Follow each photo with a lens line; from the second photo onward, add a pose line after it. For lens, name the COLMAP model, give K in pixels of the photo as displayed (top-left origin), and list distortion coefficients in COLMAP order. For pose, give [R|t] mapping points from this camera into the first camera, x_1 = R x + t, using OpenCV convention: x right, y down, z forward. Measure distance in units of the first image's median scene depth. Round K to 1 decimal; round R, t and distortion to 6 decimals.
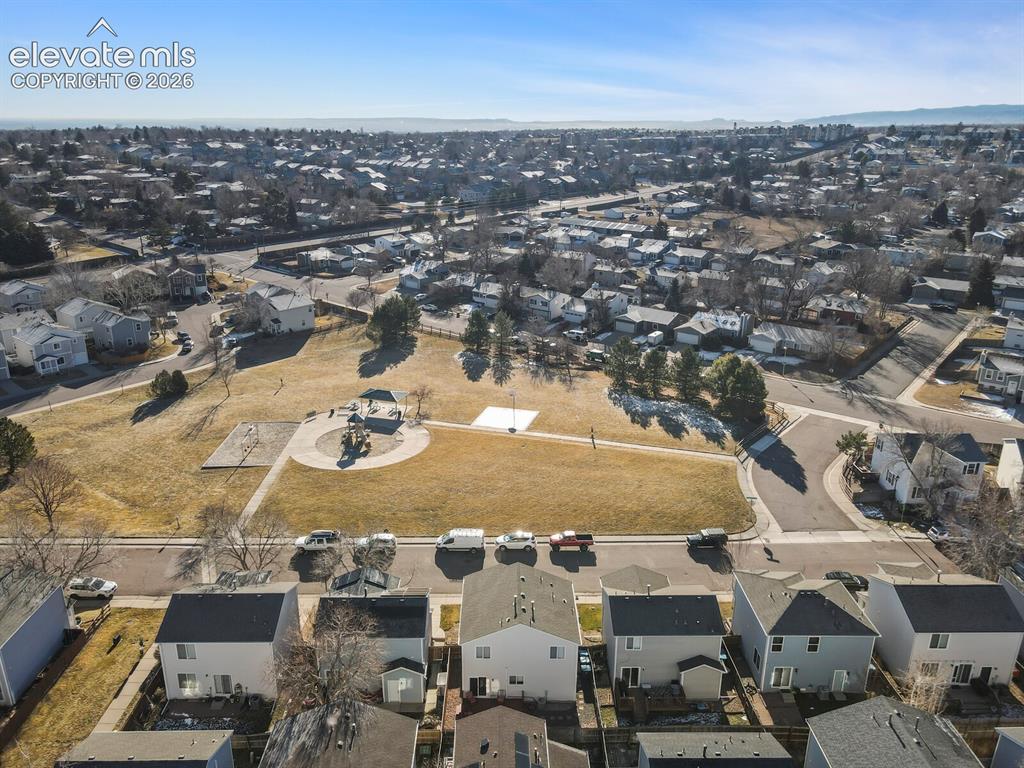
lens RADIAL K [[745.9, 0, 509.0], [0, 745.9, 385.2], [0, 0, 1]] dist [0.002588, 0.018237]
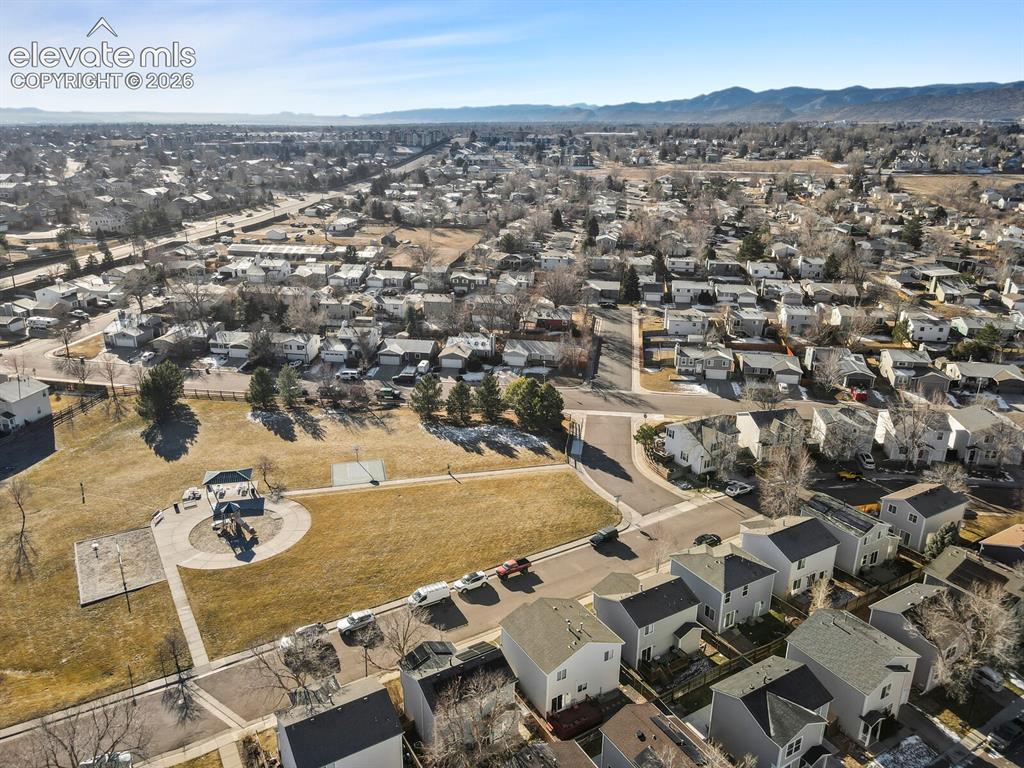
lens RADIAL K [[745.9, 0, 506.7], [0, 745.9, 387.5], [0, 0, 1]] dist [0.002588, 0.018237]
pose [[0.863405, -0.166629, 0.476200, -0.265196], [0.161514, 0.985500, 0.051997, -0.082566], [-0.477959, 0.032019, 0.877798, -0.028214]]
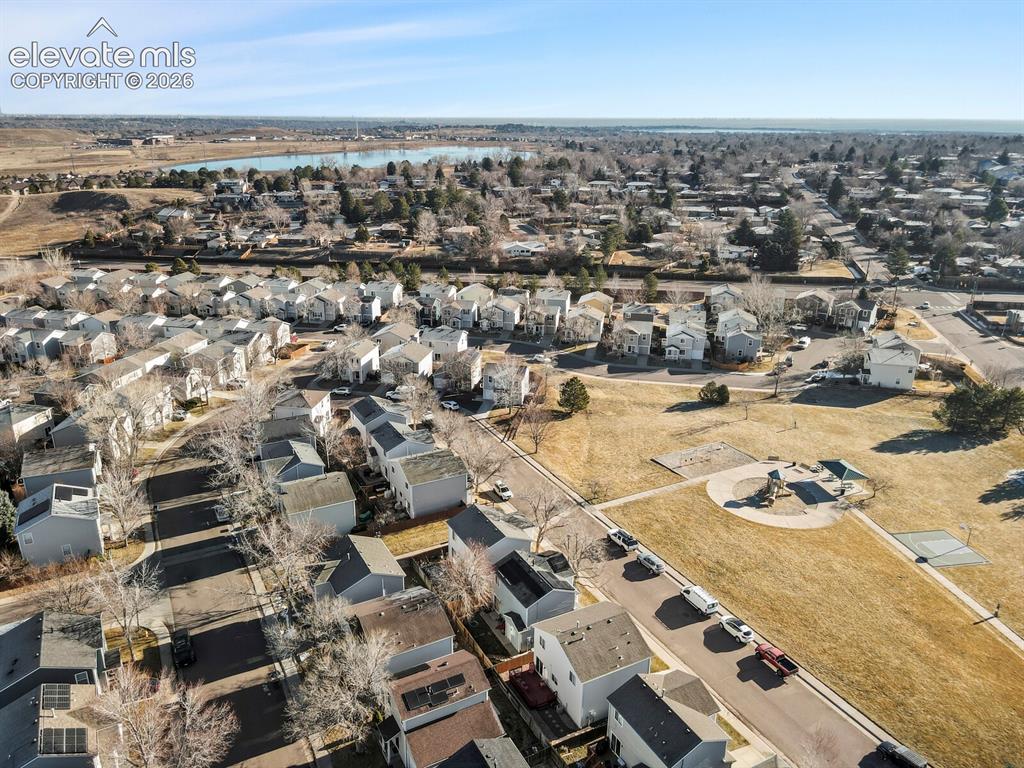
lens RADIAL K [[745.9, 0, 509.5], [0, 745.9, 387.3], [0, 0, 1]] dist [0.002588, 0.018237]
pose [[0.460952, 0.302978, -0.834102, 0.379192], [-0.300594, 0.937658, 0.174476, -0.115532], [0.834965, 0.170301, 0.523289, 0.078462]]
